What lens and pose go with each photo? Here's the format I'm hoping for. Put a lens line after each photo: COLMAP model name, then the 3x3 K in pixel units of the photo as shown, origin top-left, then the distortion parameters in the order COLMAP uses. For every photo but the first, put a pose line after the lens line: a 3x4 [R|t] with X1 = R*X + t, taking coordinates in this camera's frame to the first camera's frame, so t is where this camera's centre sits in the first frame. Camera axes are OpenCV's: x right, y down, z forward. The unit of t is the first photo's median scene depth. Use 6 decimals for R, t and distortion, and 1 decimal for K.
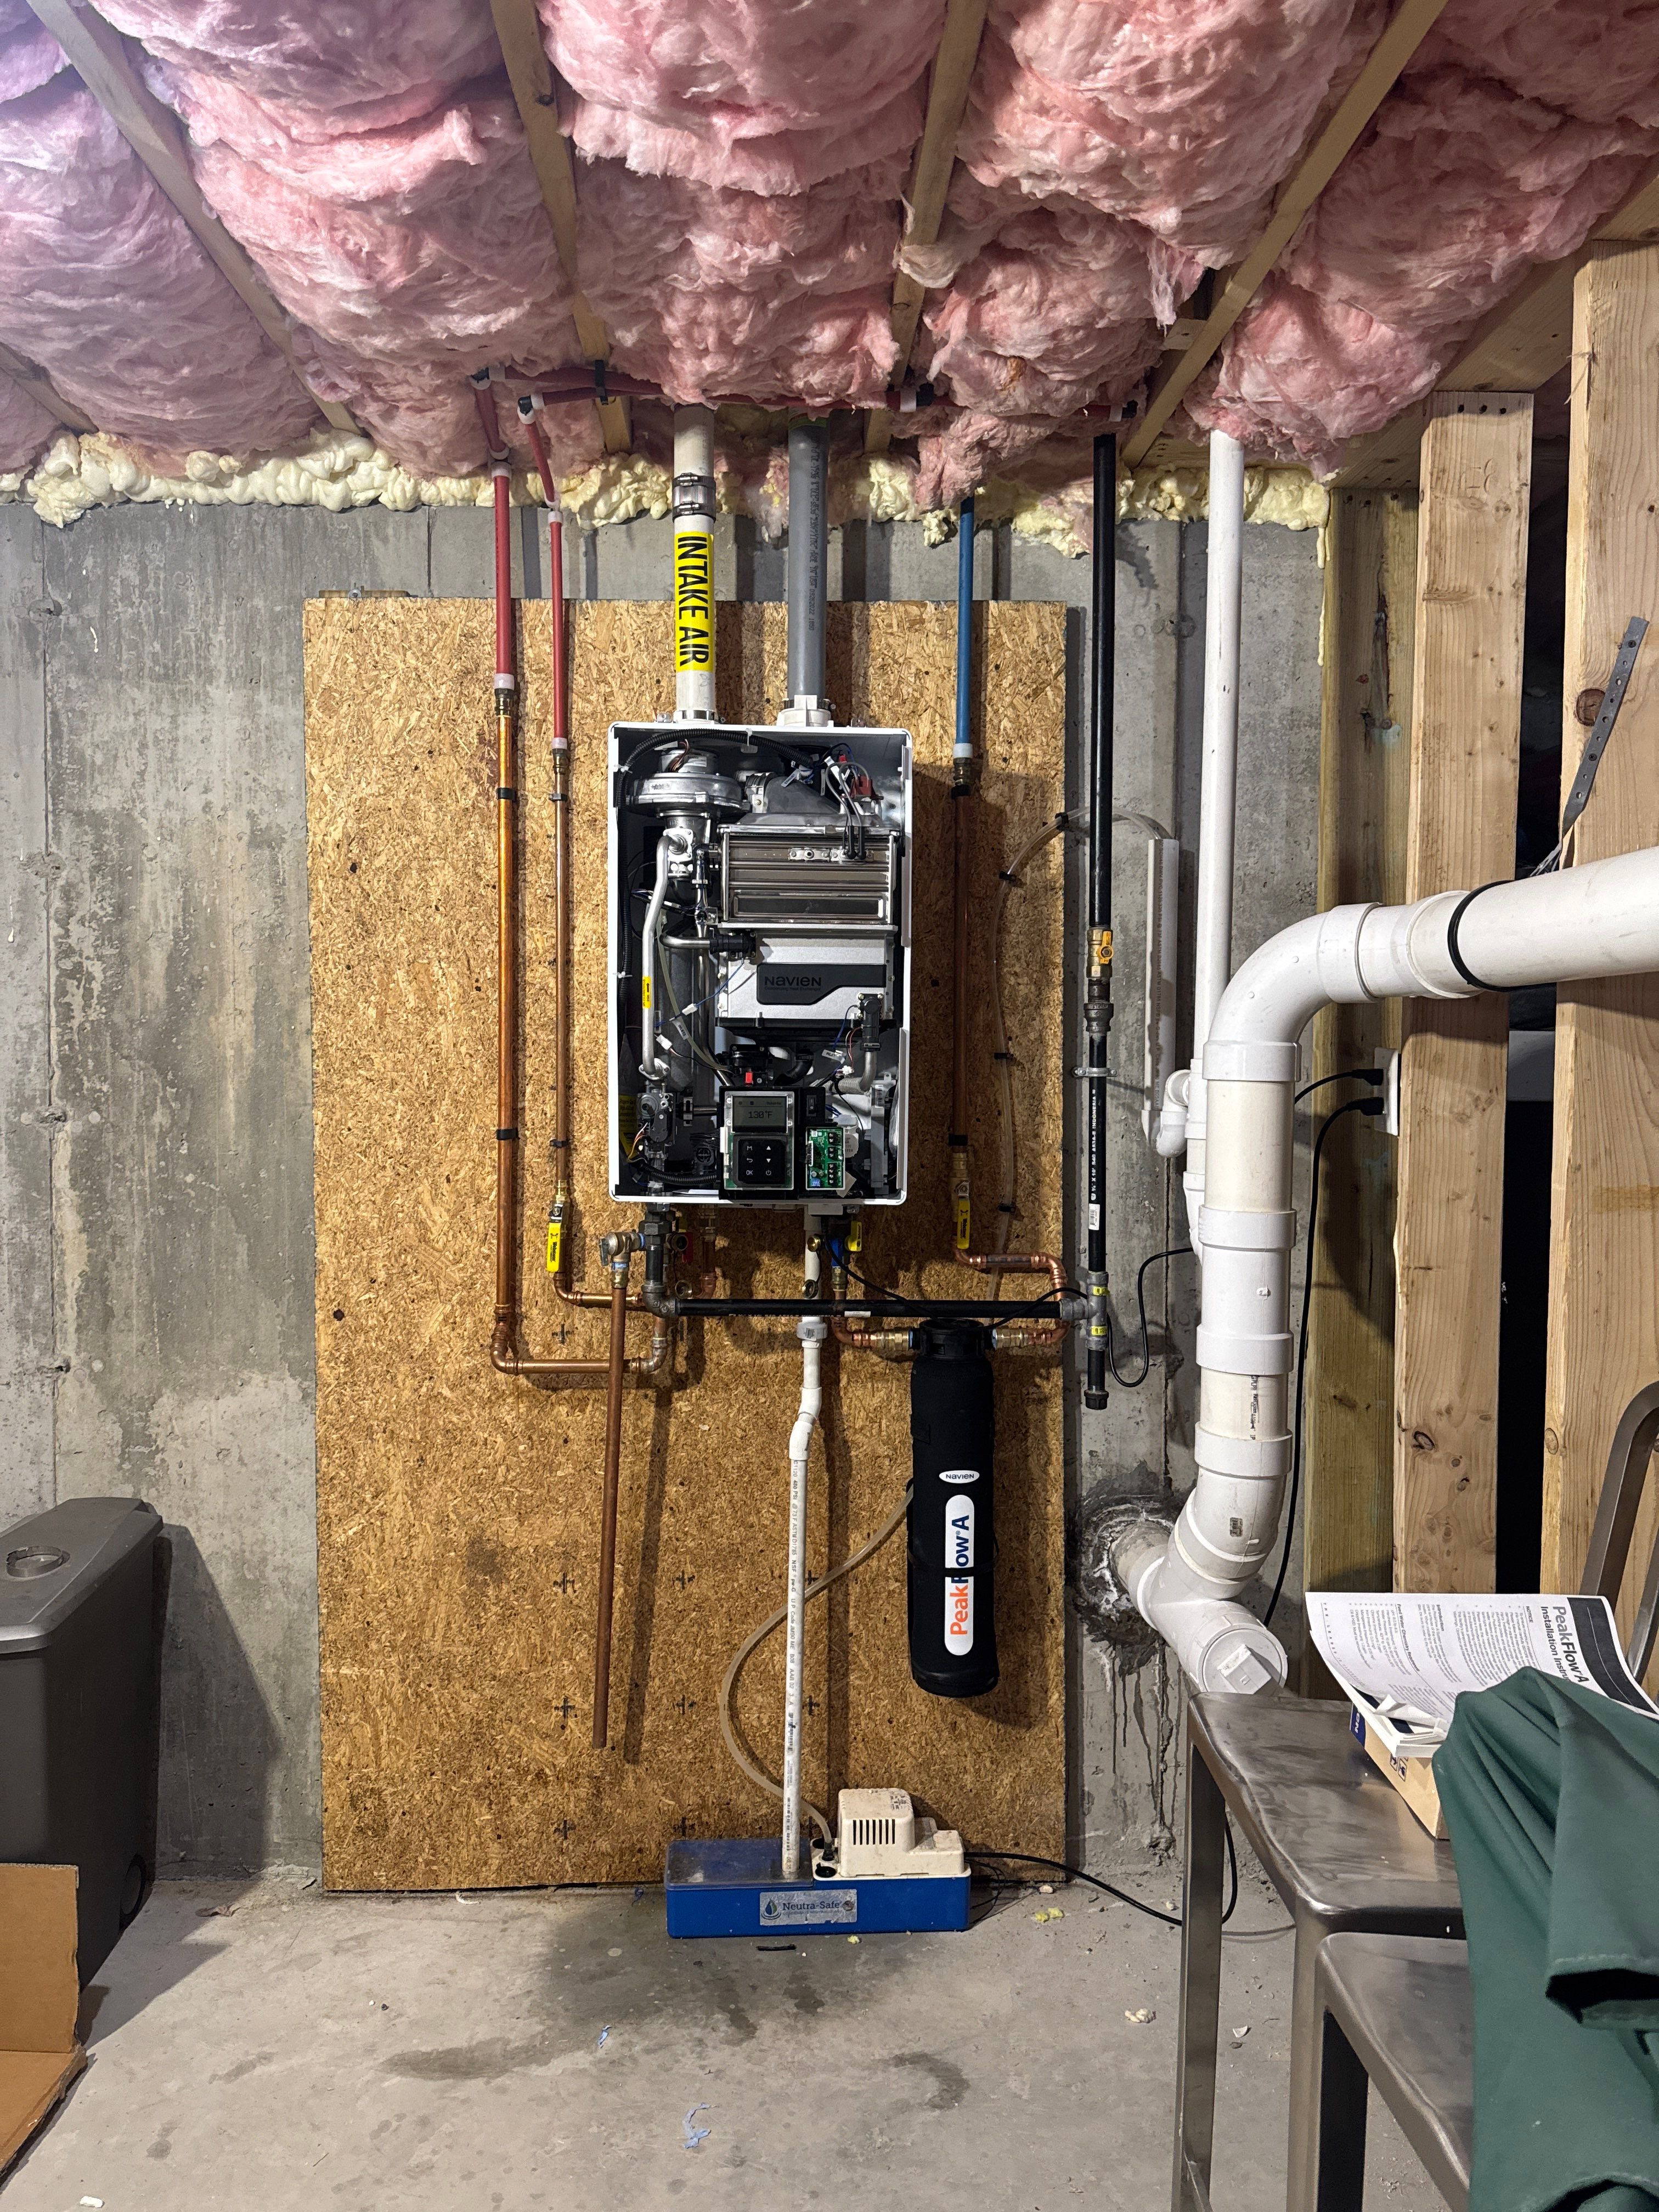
lens RADIAL K [[1626.9, 0, 829.4], [0, 1626.9, 1103.3], [0, 0, 1]] dist [0.161575, -0.328942]
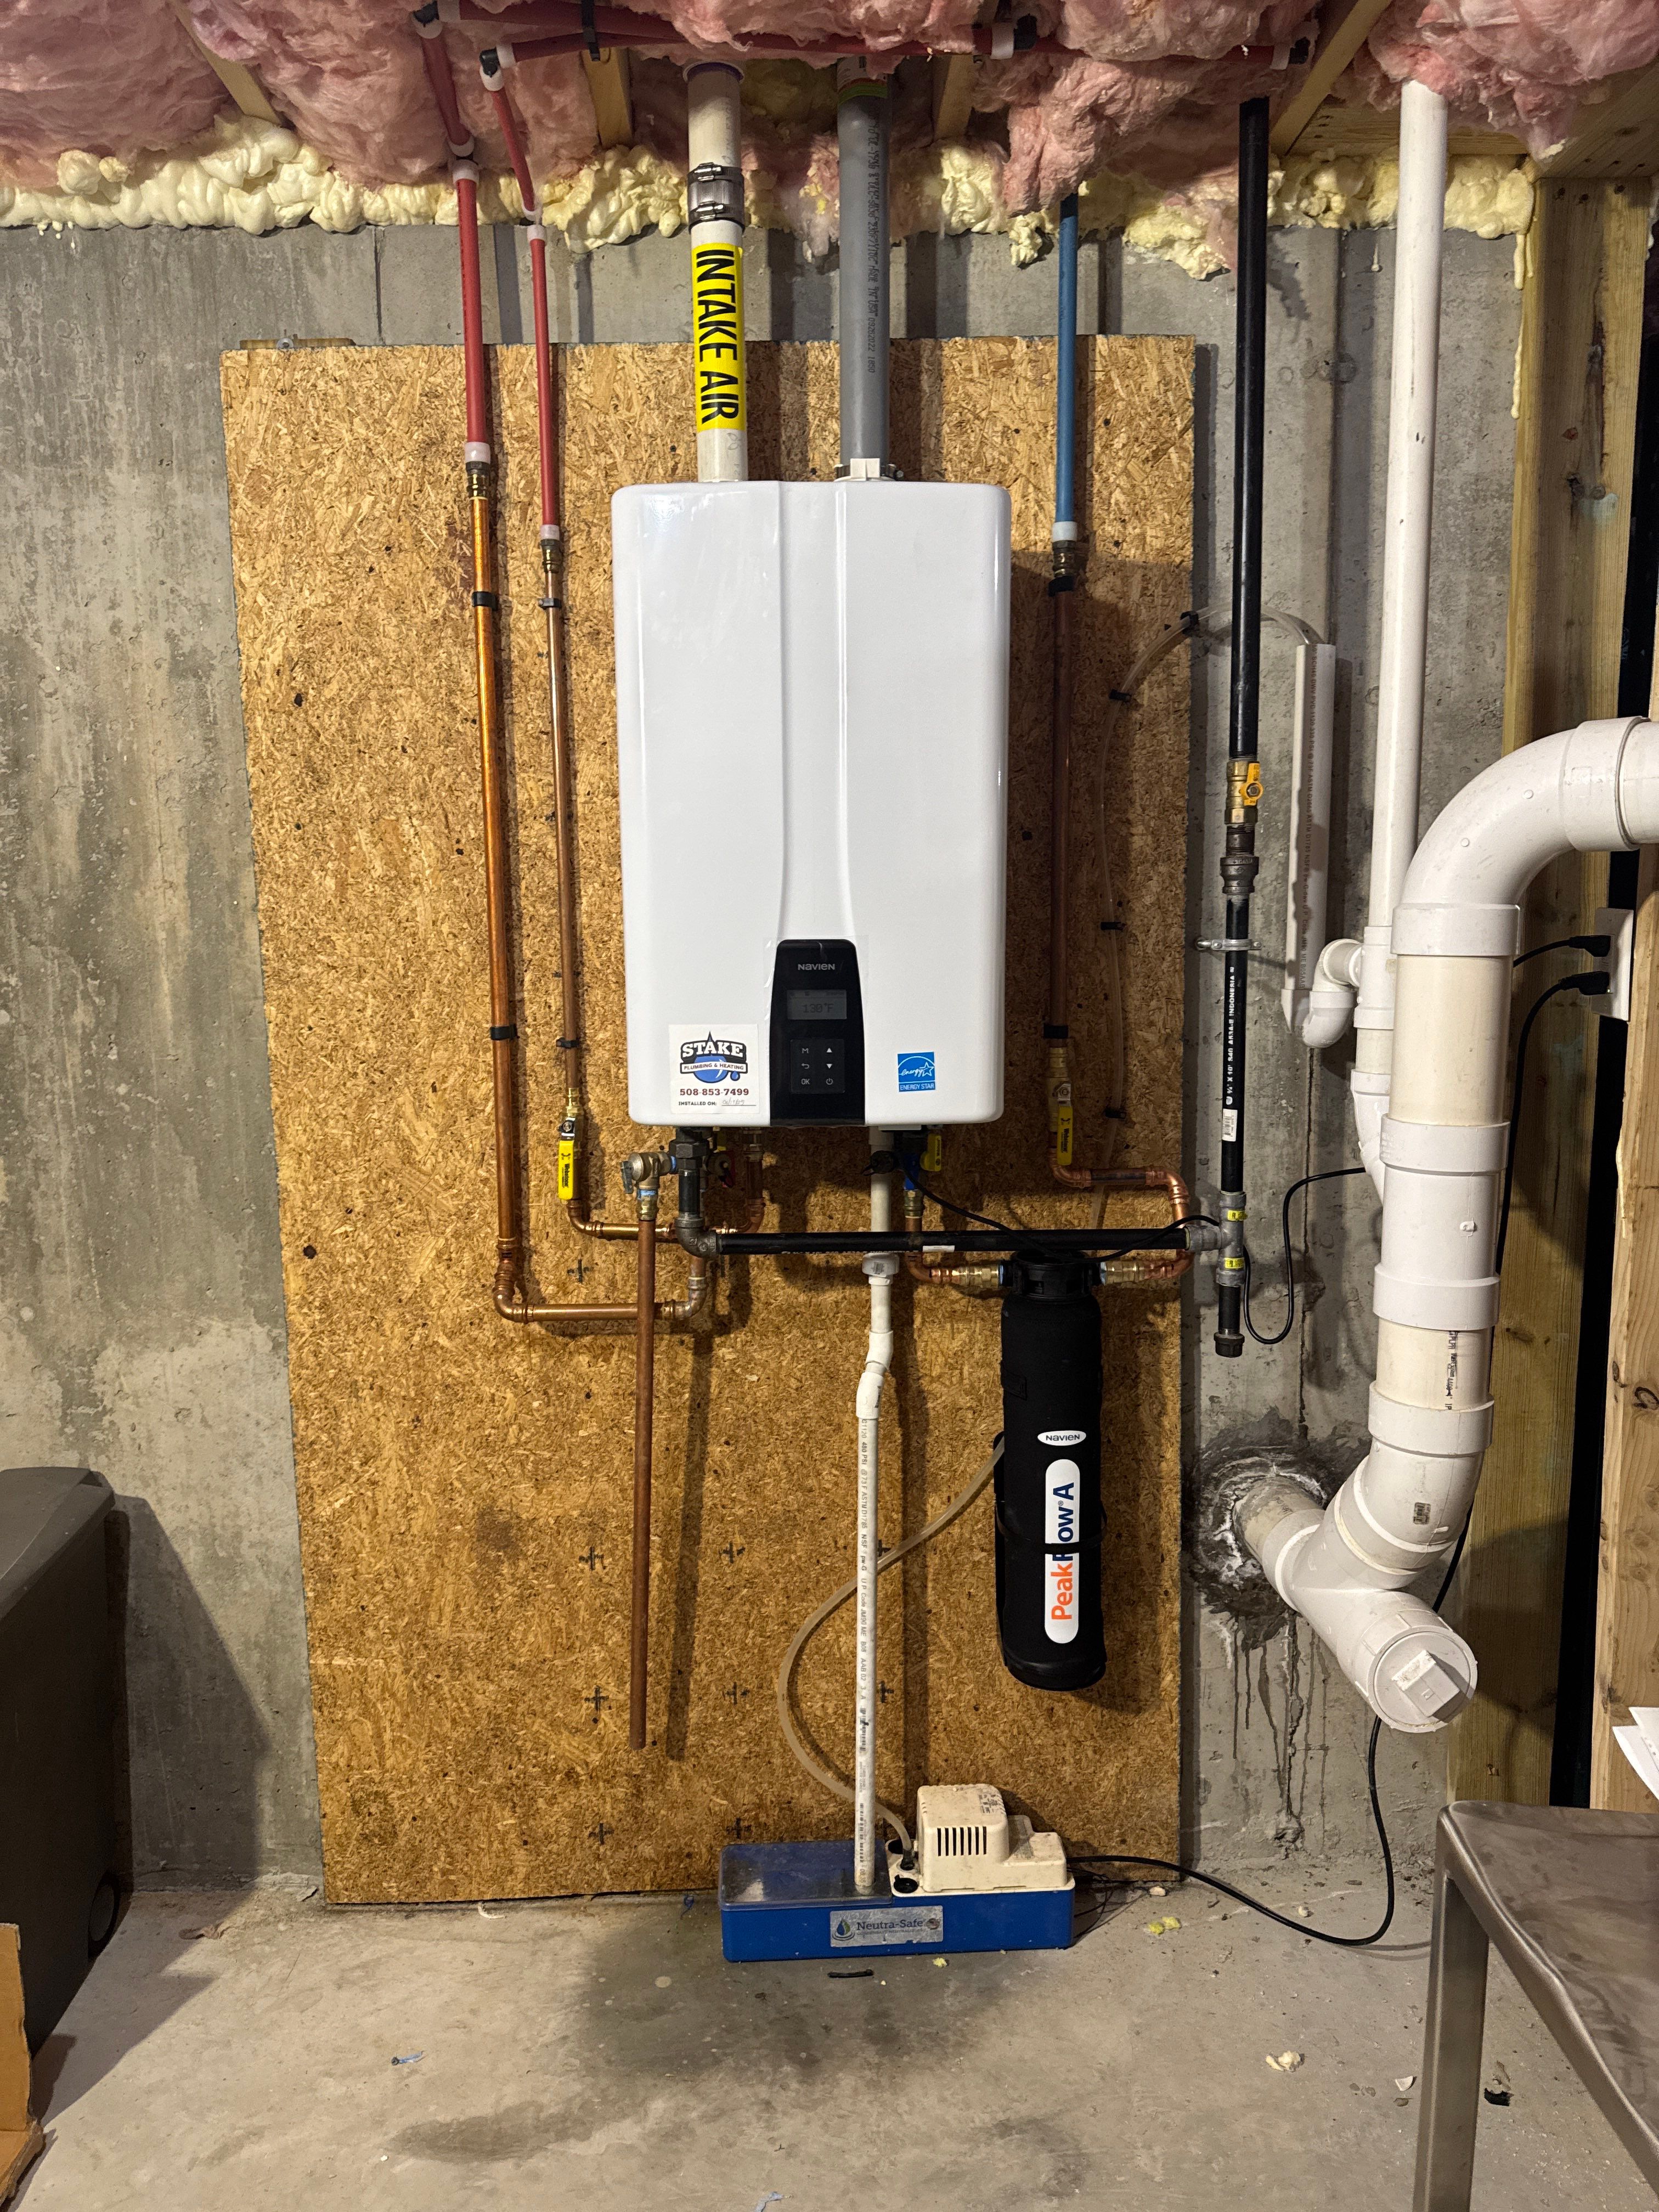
lens RADIAL K [[1590.6, 0, 835.9], [0, 1590.6, 1124.2], [0, 0, 1]] dist [0.149496, -0.286255]
pose [[0.999859, -0.015066, -0.007365, -0.025829], [0.015731, 0.994799, 0.100631, -0.013259], [0.005810, -0.100733, 0.994897, 0.201036]]
